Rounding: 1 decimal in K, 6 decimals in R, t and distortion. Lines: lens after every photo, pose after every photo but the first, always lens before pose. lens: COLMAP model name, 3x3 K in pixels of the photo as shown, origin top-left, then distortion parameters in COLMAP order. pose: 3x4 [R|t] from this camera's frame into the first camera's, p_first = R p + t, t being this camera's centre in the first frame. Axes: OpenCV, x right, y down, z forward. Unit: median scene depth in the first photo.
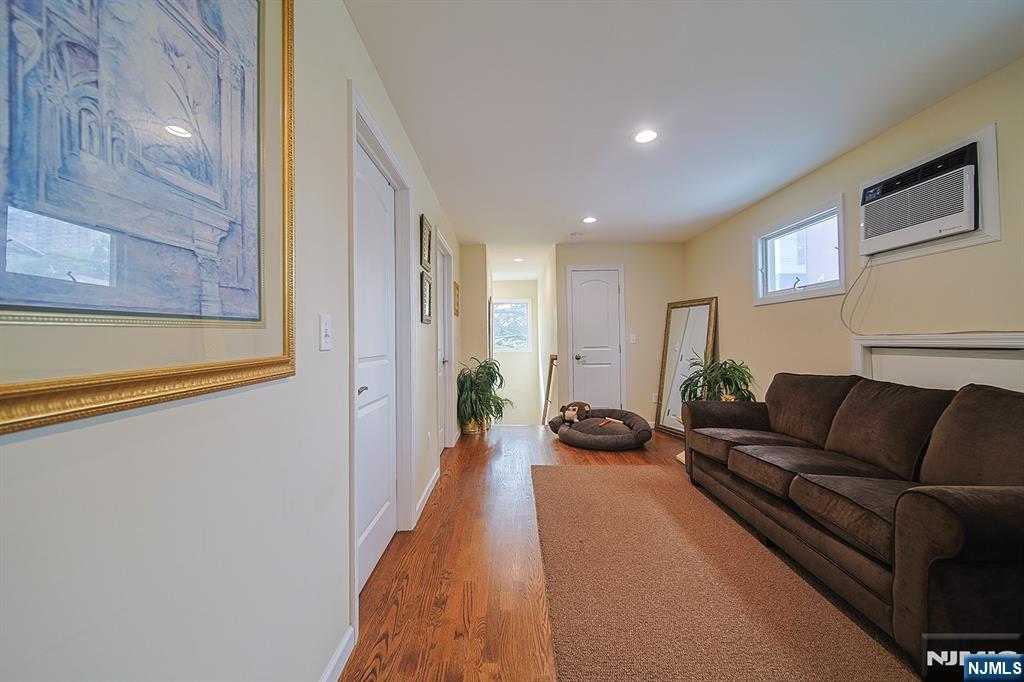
lens RADIAL K [[388.7, 0, 493.7], [0, 388.7, 334.3], [0, 0, 1]] dist [-0.000082, -0.000093]
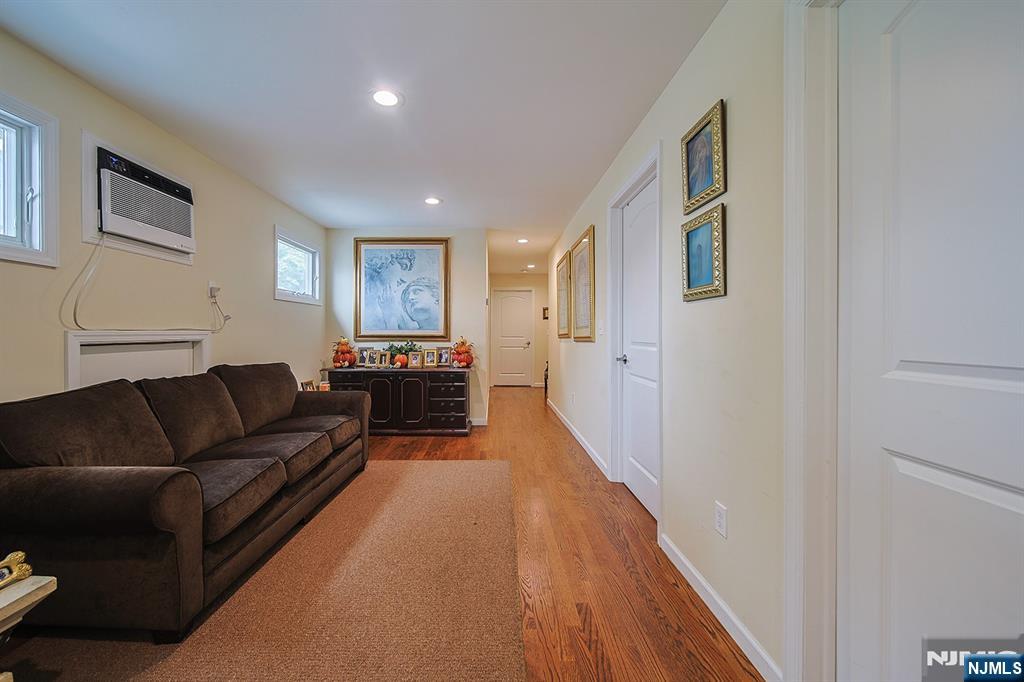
lens RADIAL K [[388.7, 0, 493.7], [0, 388.7, 334.3], [0, 0, 1]] dist [-0.000082, -0.000093]
pose [[-0.999436, 0.015167, -0.029969, 0.181403], [0.015611, 0.999771, -0.014631, 0.036912], [0.029740, -0.015090, -0.999444, 1.874434]]
